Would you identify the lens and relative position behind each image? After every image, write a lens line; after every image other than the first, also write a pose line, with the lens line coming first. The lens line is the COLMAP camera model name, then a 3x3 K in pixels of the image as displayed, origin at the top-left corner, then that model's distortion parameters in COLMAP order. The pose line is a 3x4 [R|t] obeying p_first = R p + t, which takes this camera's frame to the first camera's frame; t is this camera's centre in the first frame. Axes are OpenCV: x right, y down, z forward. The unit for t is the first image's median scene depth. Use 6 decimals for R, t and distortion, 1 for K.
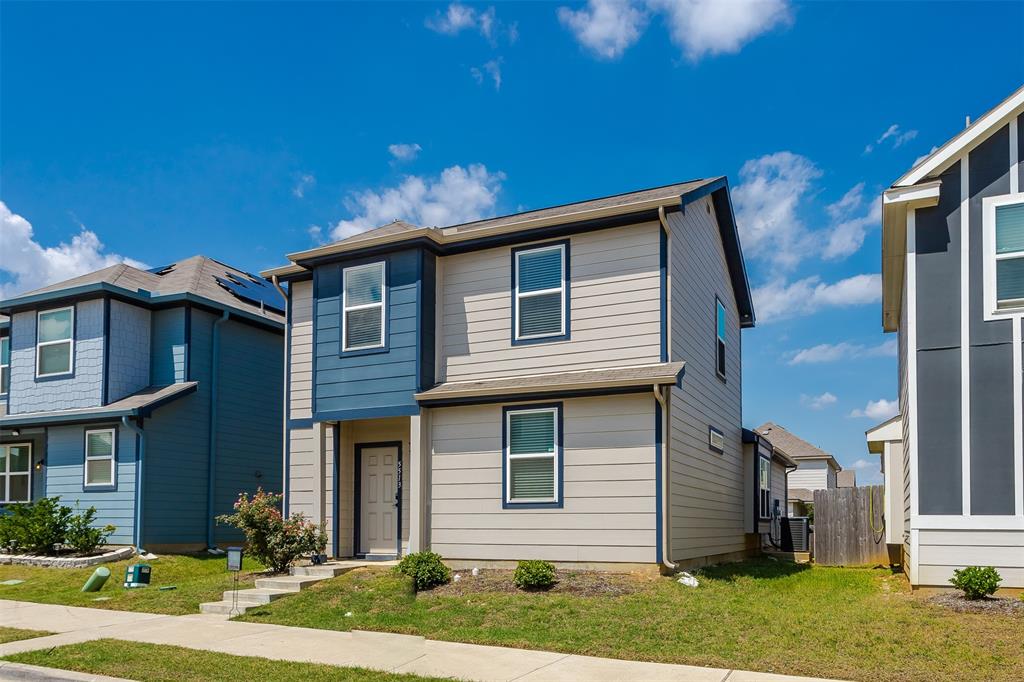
lens RADIAL K [[471.2, 0, 515.4], [0, 471.2, 347.6], [0, 0, 1]] dist [0.000595, 0.000039]
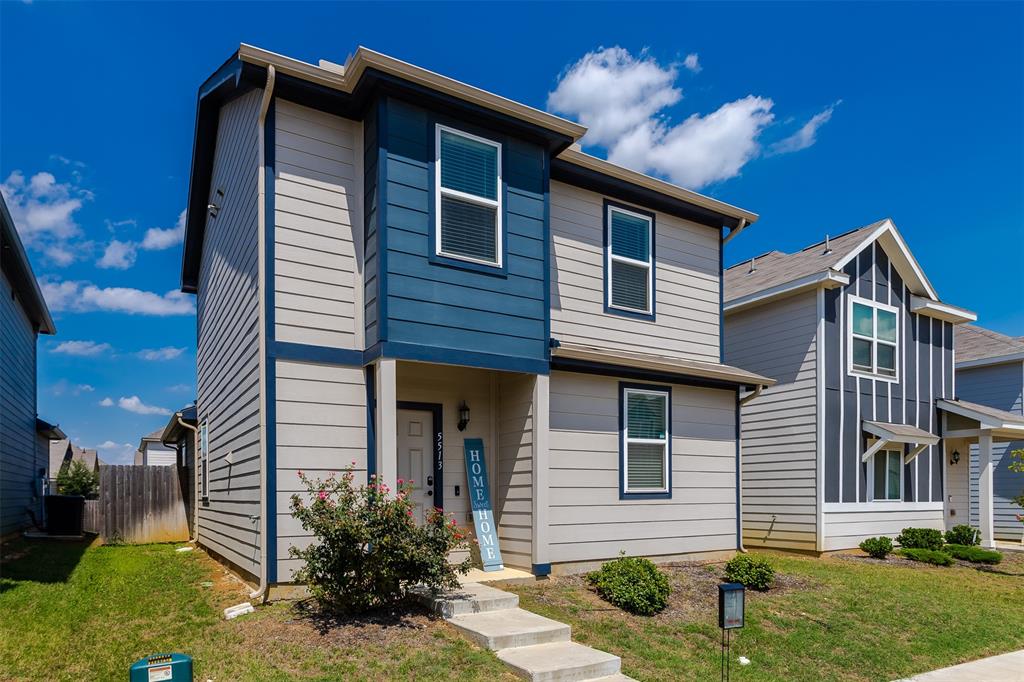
lens RADIAL K [[458.1, 0, 433.6], [0, 458.1, 374.3], [0, 0, 1]] dist [0.002453, 0.000461]
pose [[0.775308, 0.159045, 0.611230, -0.743459], [-0.212380, 0.977070, 0.015152, 0.160254], [-0.594804, -0.141560, 0.791308, 0.514402]]
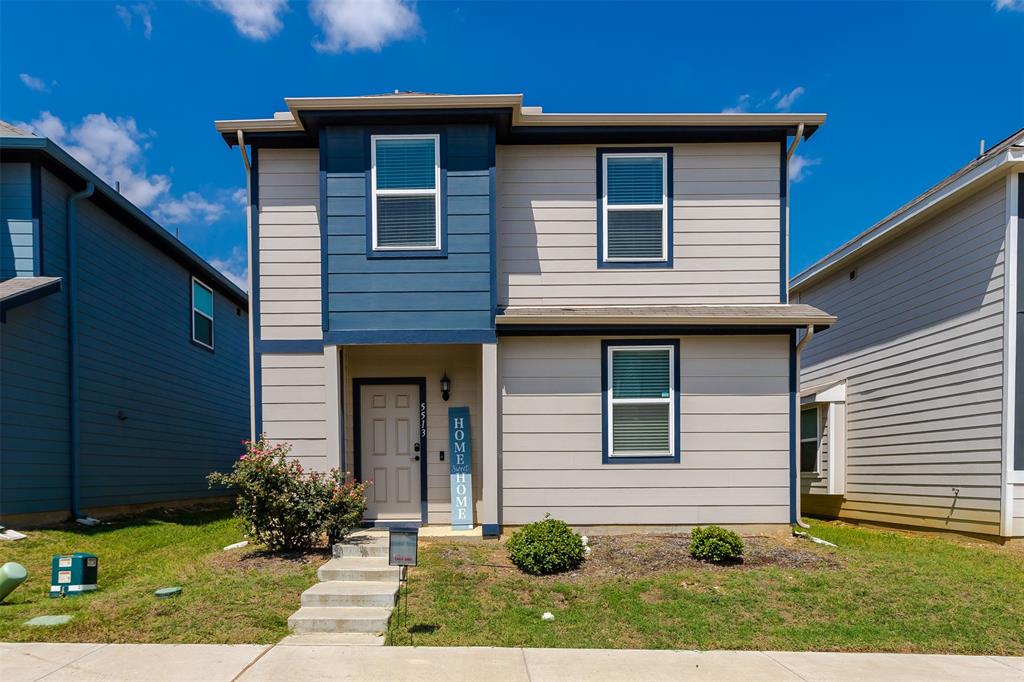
lens RADIAL K [[486.7, 0, 509.5], [0, 486.7, 337.8], [0, 0, 1]] dist [0.003364, 0.000452]
pose [[0.956276, 0.073649, 0.283040, -0.390113], [-0.096350, 0.993082, 0.067120, 0.075412], [-0.276139, -0.091456, 0.956757, 0.229646]]
